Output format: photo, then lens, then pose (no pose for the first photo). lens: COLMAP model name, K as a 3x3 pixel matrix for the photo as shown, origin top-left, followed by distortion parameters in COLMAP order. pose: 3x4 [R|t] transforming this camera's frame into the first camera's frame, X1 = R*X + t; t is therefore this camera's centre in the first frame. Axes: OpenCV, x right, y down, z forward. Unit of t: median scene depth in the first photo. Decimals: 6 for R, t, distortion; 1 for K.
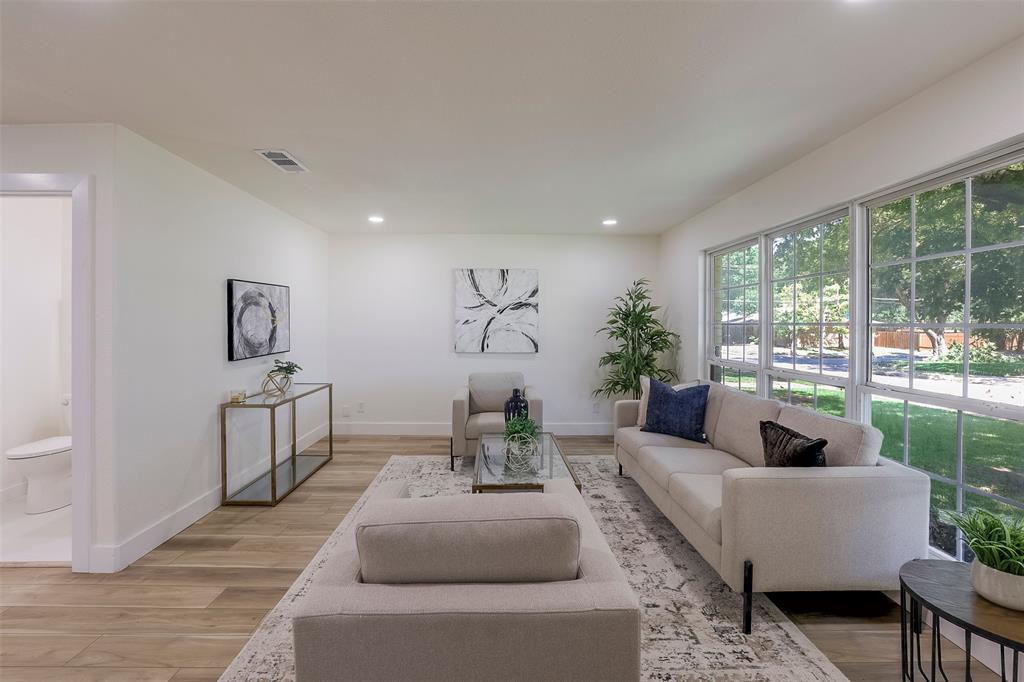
lens RADIAL K [[449.2, 0, 508.0], [0, 449.2, 330.2], [0, 0, 1]] dist [-0.052866, 0.016458]
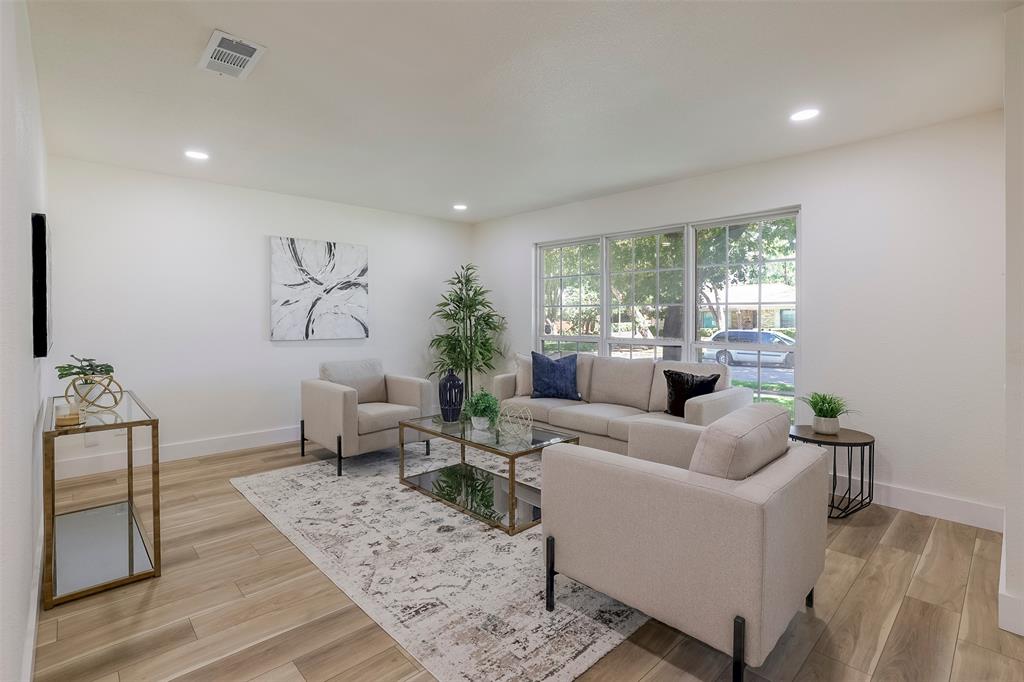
lens RADIAL K [[492.6, 0, 495.3], [0, 492.6, 322.7], [0, 0, 1]] dist [-0.001110, 0.000238]
pose [[0.751910, -0.010668, 0.659180, -0.401219], [0.010504, 0.999936, 0.004201, 0.018460], [-0.659183, 0.003765, 0.751973, 0.079878]]
